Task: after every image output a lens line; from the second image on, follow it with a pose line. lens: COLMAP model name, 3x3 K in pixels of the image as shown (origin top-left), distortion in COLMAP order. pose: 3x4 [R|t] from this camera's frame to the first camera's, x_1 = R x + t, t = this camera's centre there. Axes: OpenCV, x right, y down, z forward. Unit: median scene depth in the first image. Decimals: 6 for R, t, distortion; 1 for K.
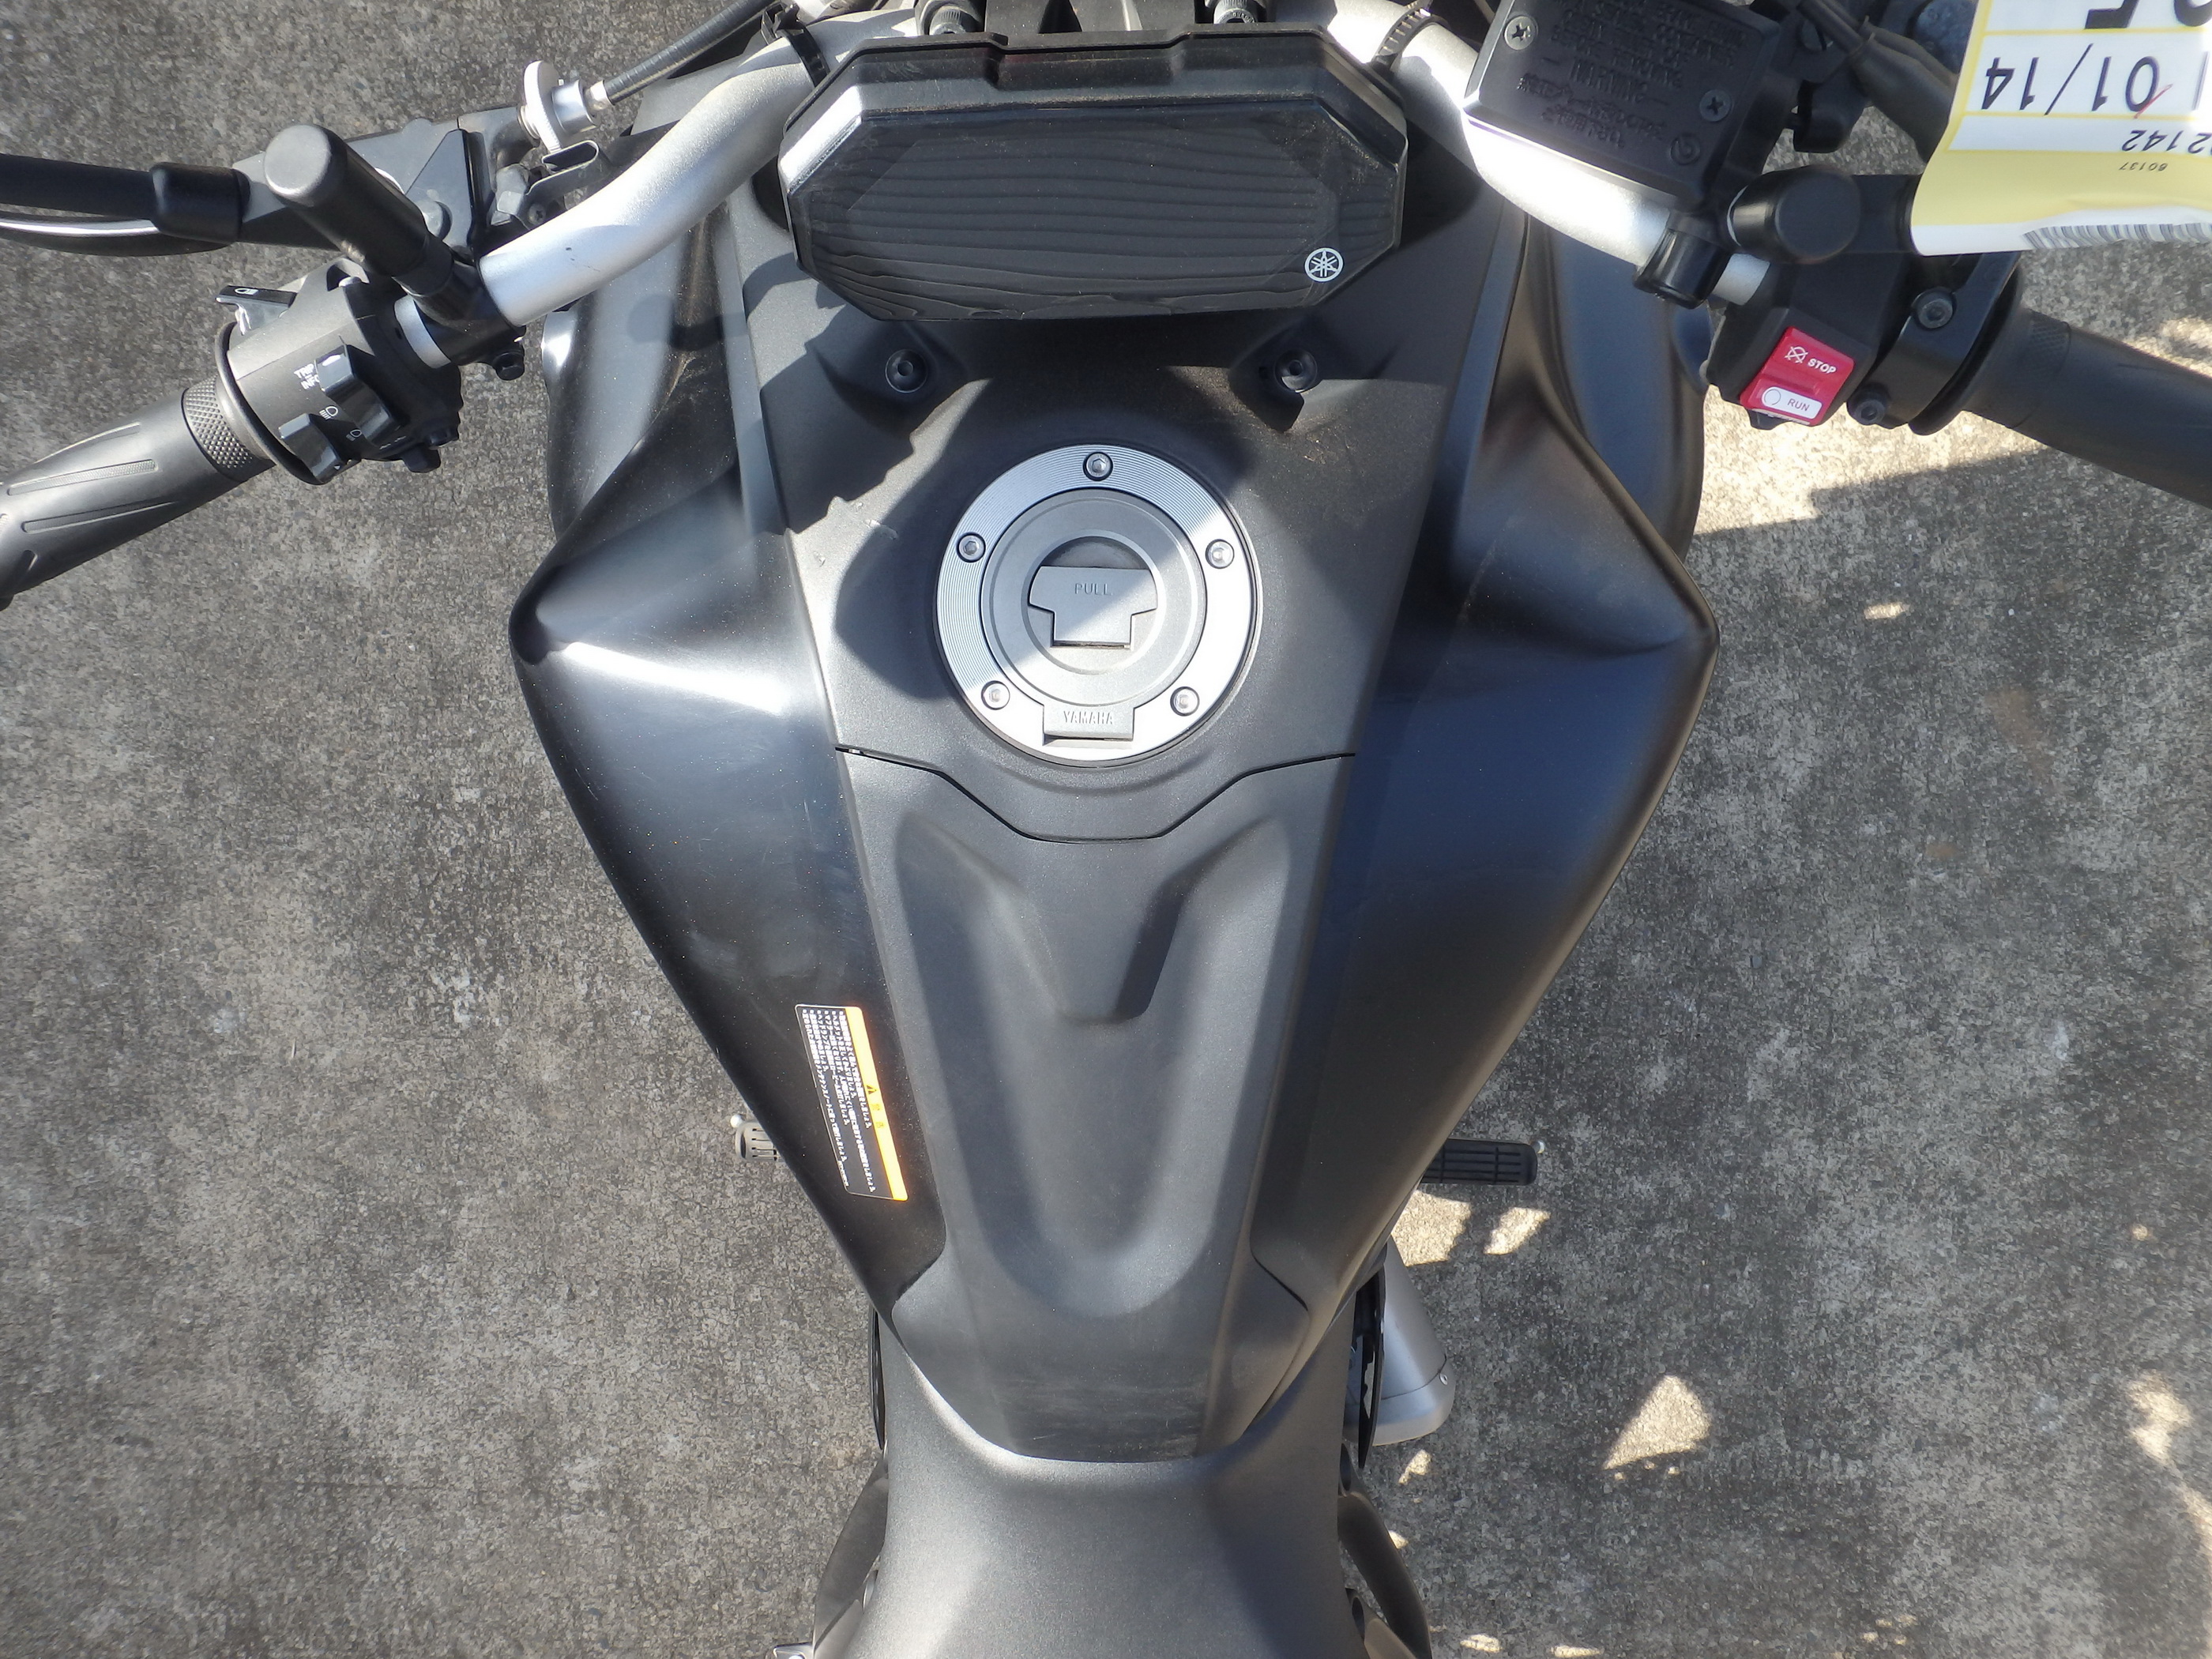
lens RADIAL K [[1903.1, 0, 1029.9], [0, 1903.1, 818.5], [0, 0, 1]] dist [-0.018361, 0.056516]
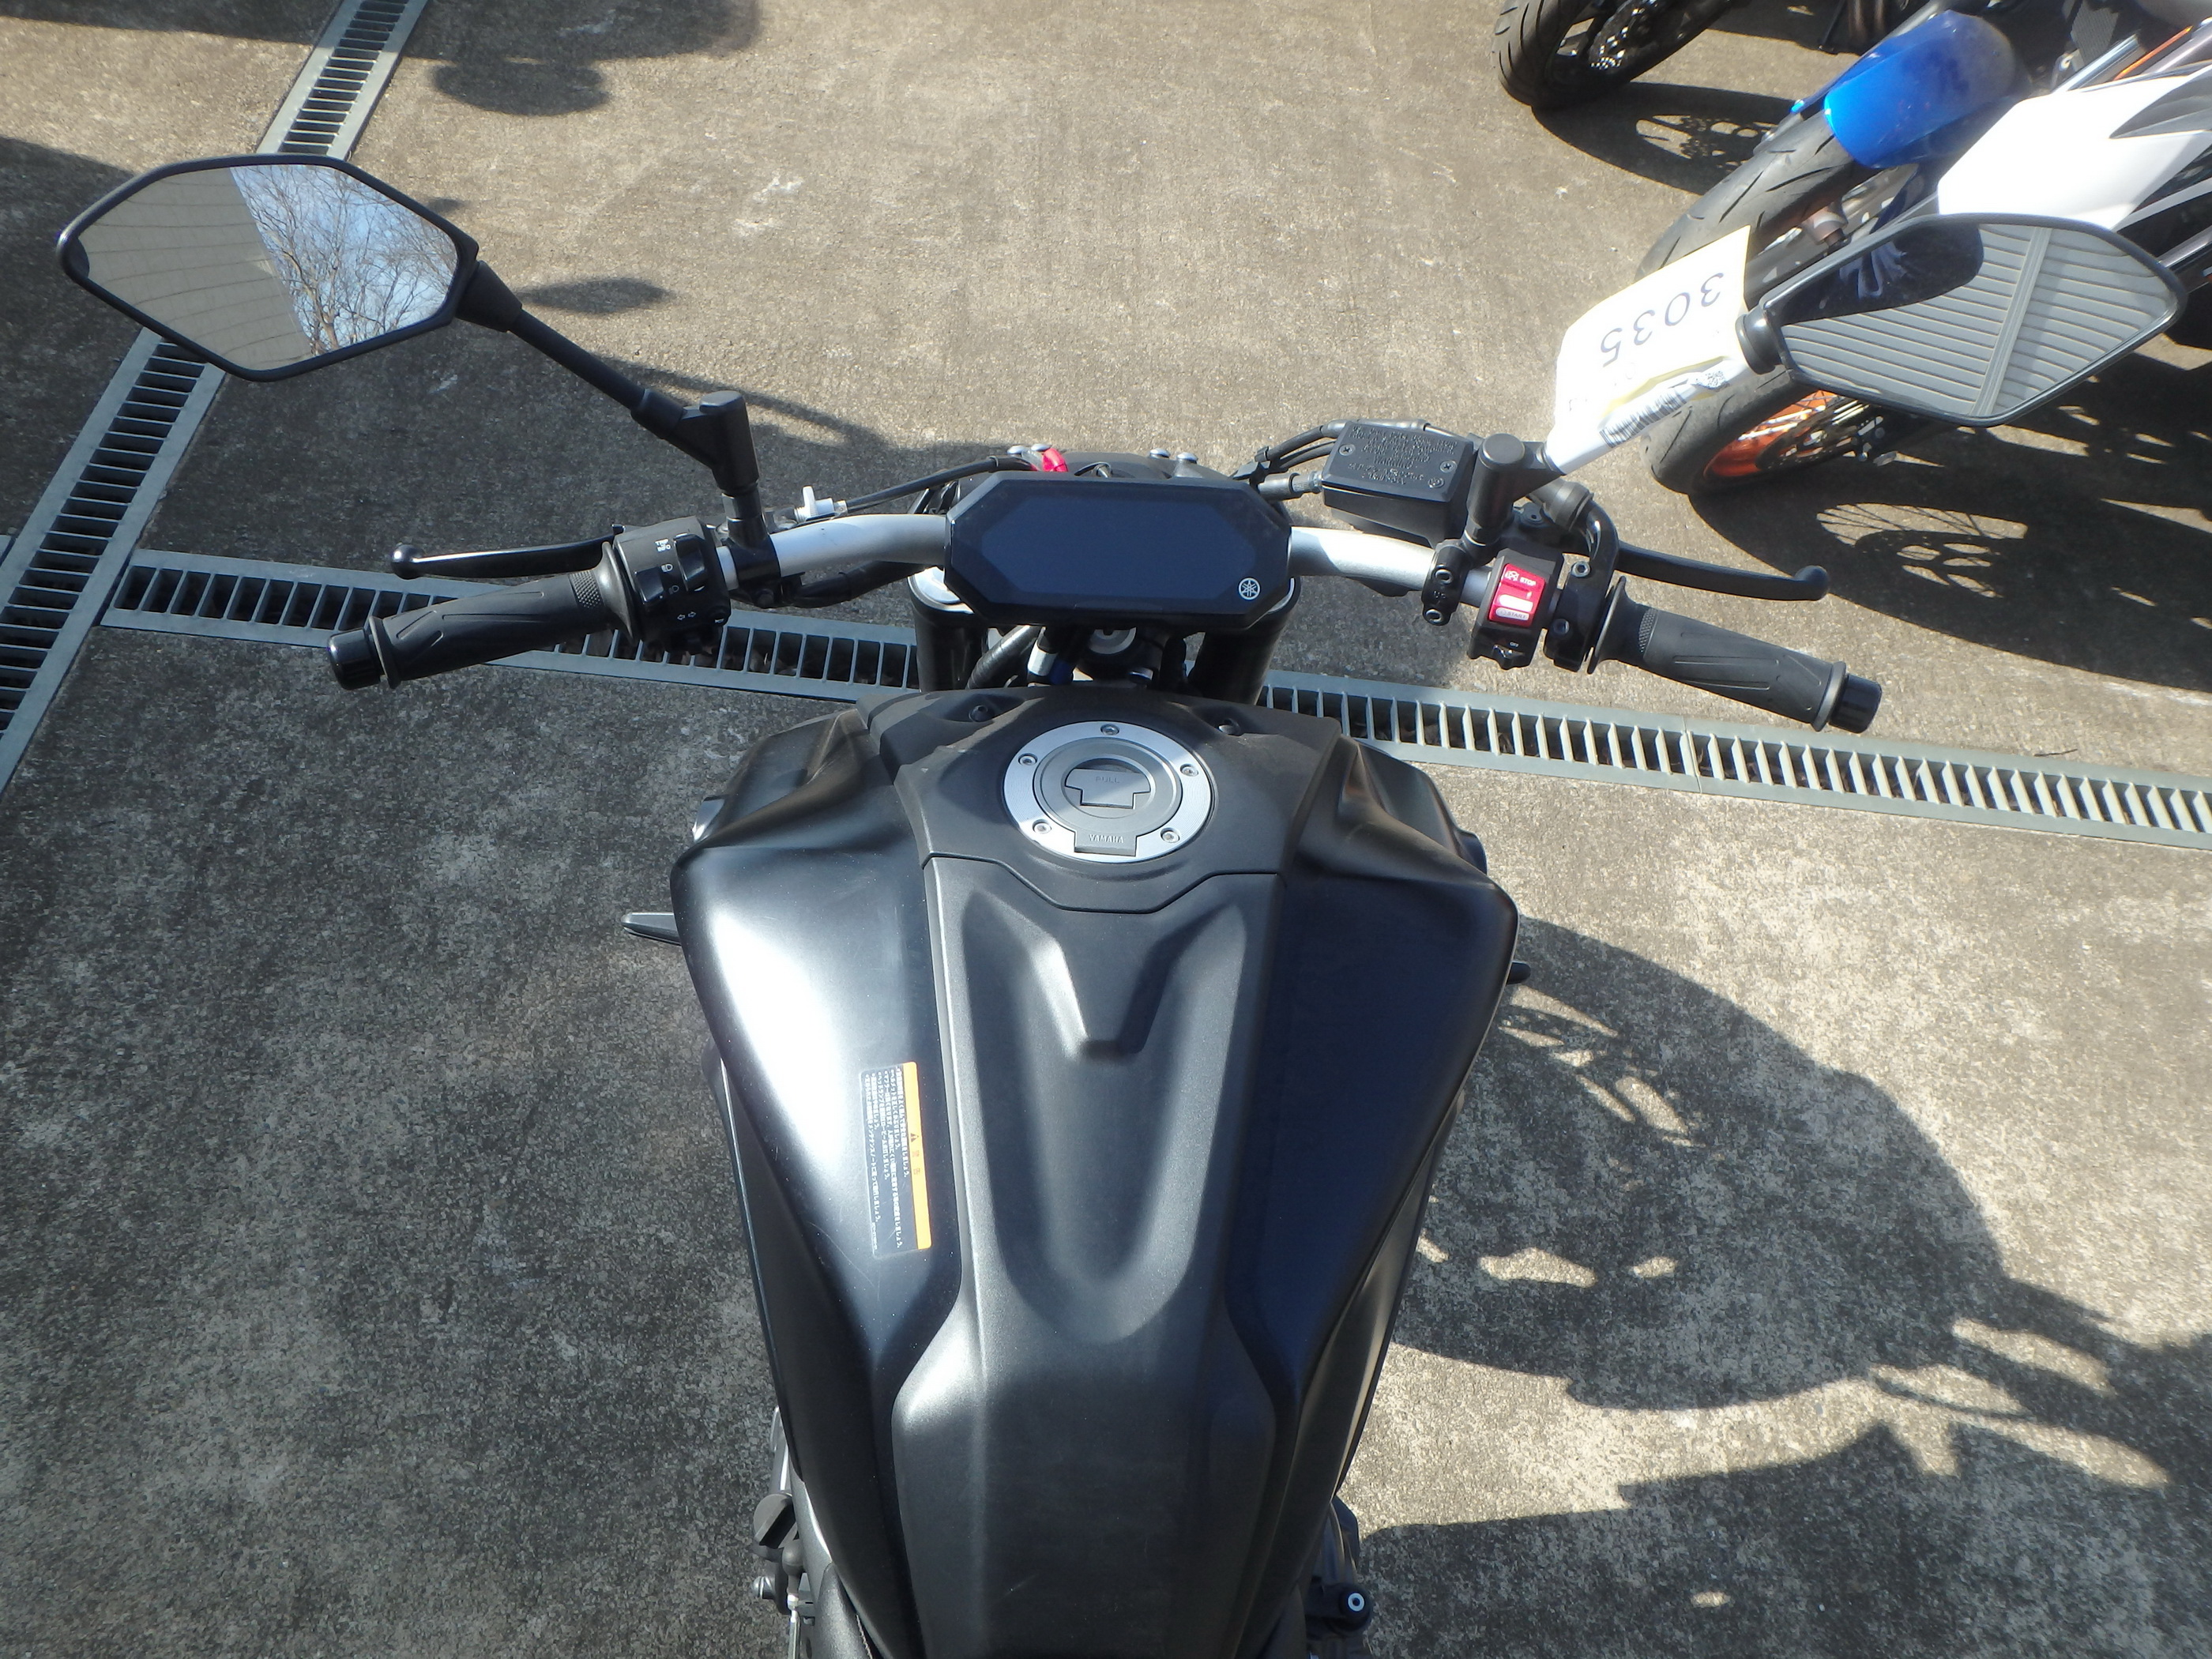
lens RADIAL K [[1903.1, 0, 1029.9], [0, 1903.1, 818.5], [0, 0, 1]] dist [-0.018361, 0.056516]
pose [[0.991758, 0.109805, 0.066015, -0.051439], [-0.021052, 0.647908, -0.761427, 0.430269], [-0.126381, 0.753762, 0.644880, 0.019338]]
